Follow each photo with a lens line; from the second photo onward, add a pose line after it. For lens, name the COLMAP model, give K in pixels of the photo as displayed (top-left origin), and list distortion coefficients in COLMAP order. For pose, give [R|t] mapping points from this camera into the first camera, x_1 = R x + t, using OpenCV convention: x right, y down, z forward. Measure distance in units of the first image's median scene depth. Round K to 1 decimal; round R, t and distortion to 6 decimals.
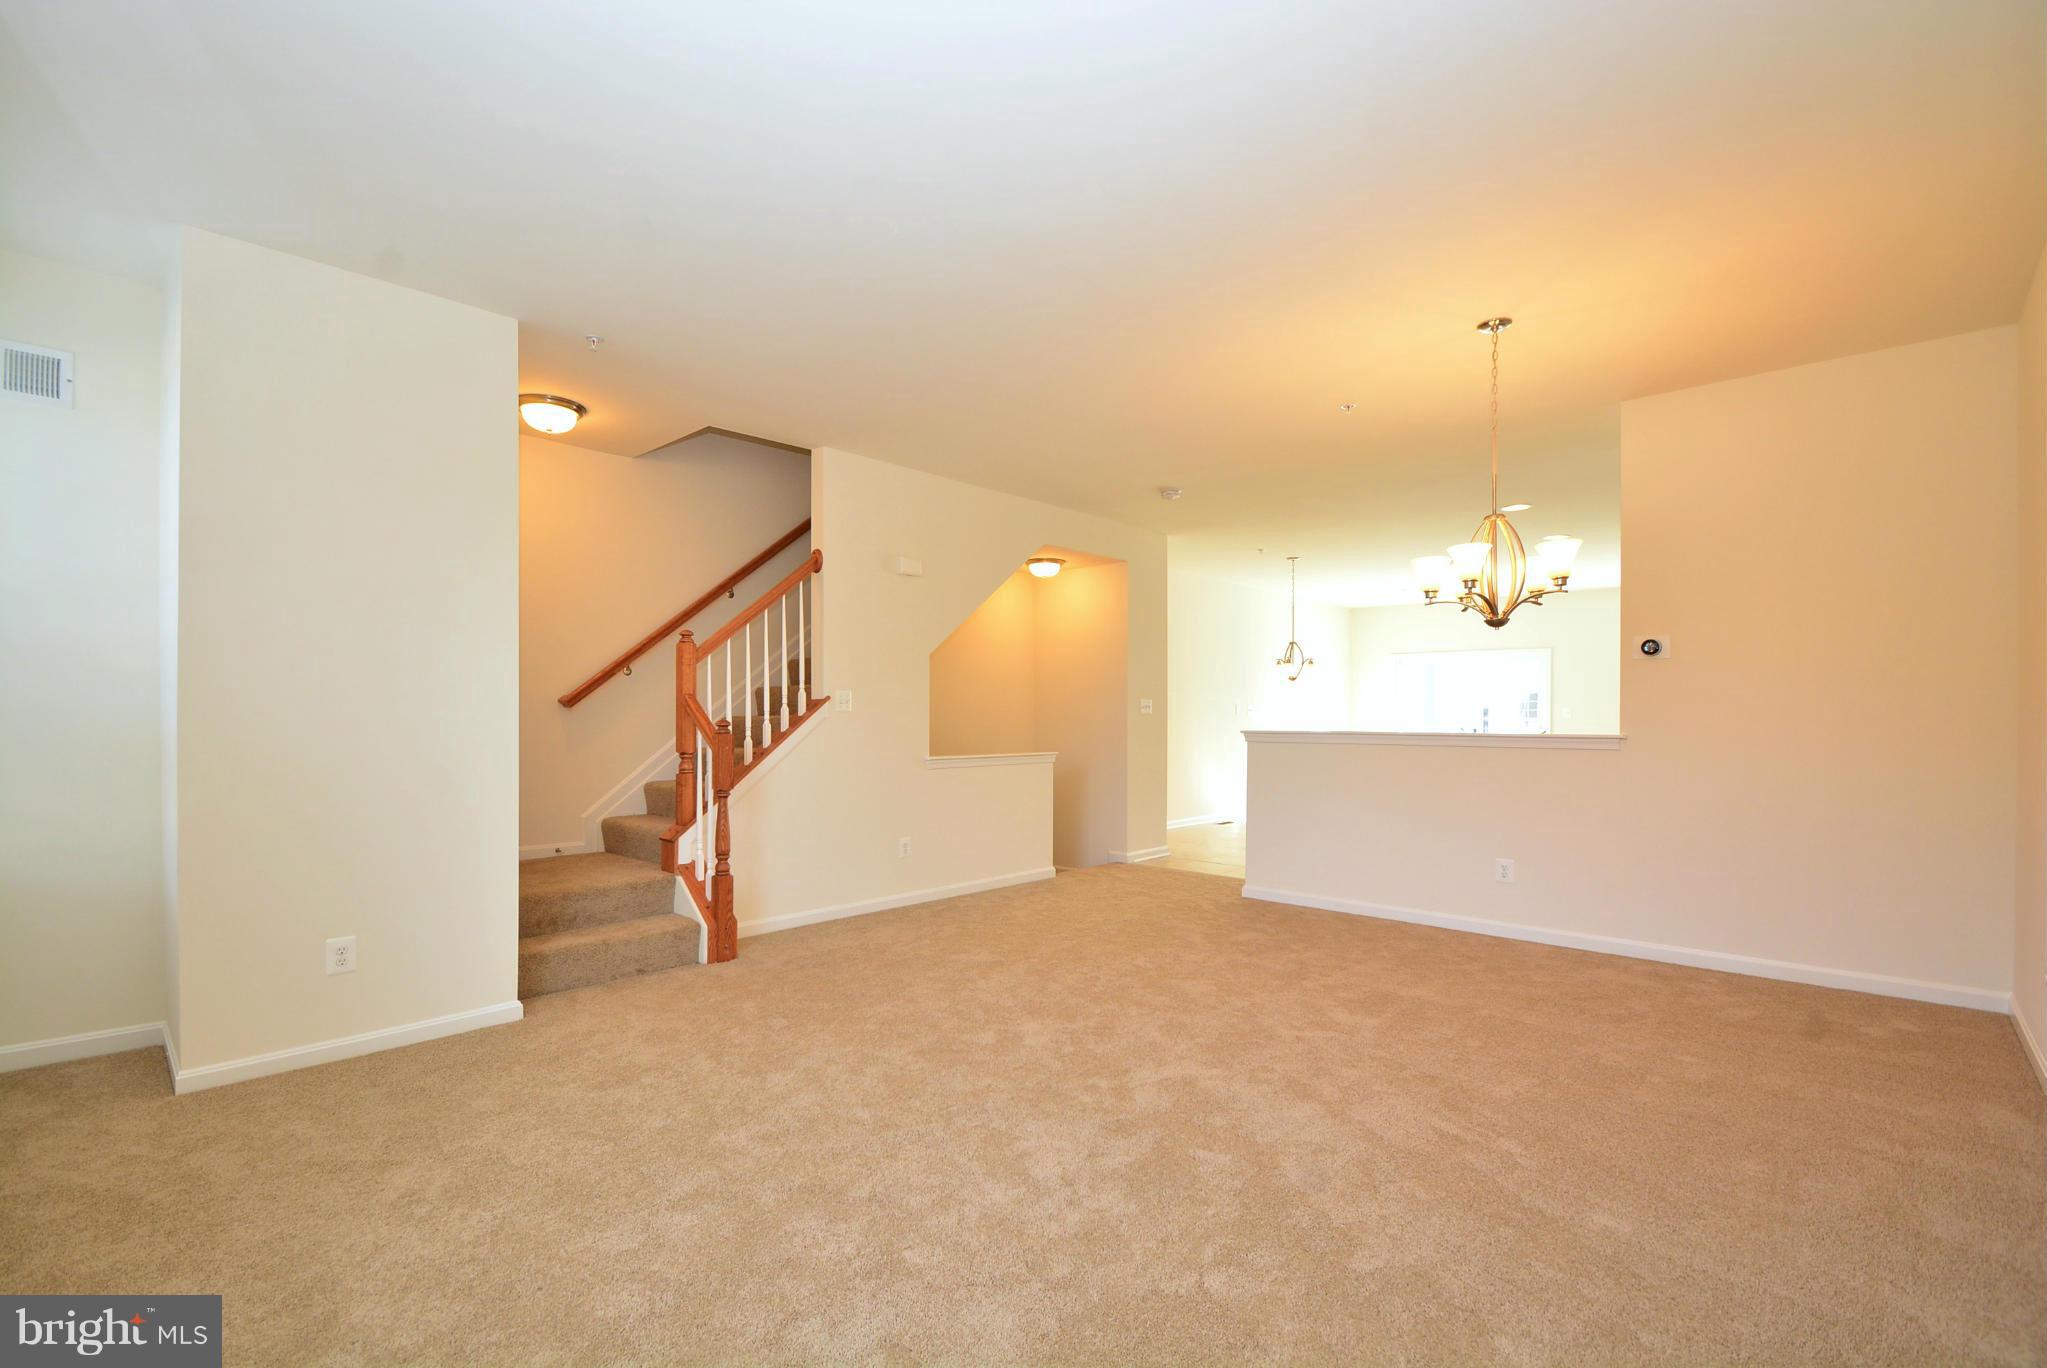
lens RADIAL K [[898.6, 0, 993.3], [0, 898.6, 716.4], [0, 0, 1]] dist [0.011621, -0.013141]
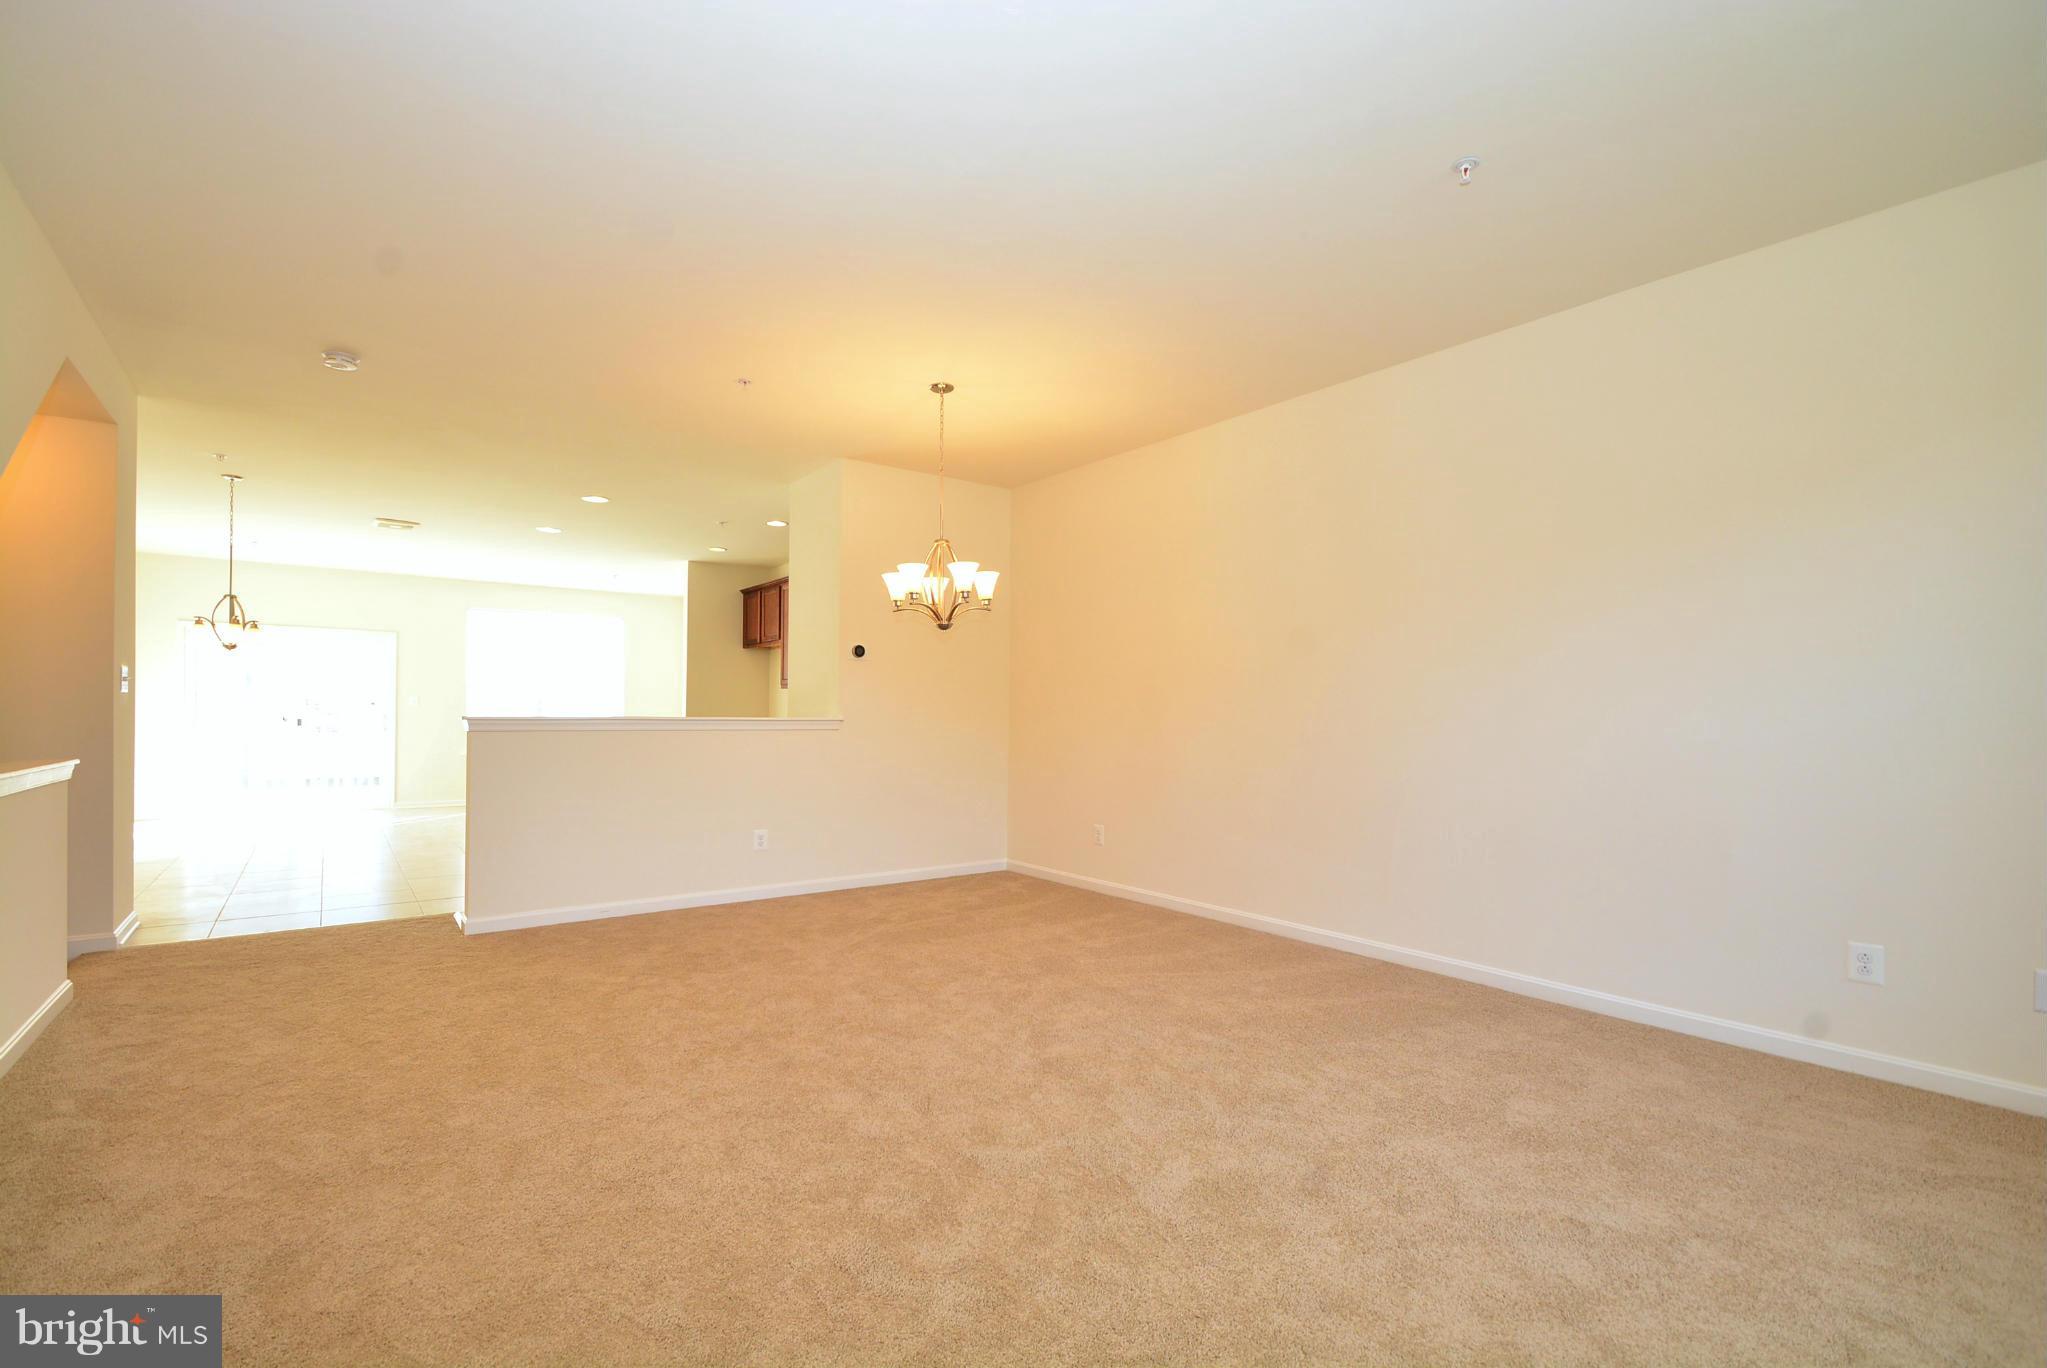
lens RADIAL K [[898.6, 0, 993.3], [0, 898.6, 716.4], [0, 0, 1]] dist [0.011621, -0.013141]
pose [[0.173910, -0.003500, 0.984755, -0.501020], [-0.007952, 0.999956, 0.004959, 0.009895], [-0.984730, -0.008693, 0.173874, 0.538718]]
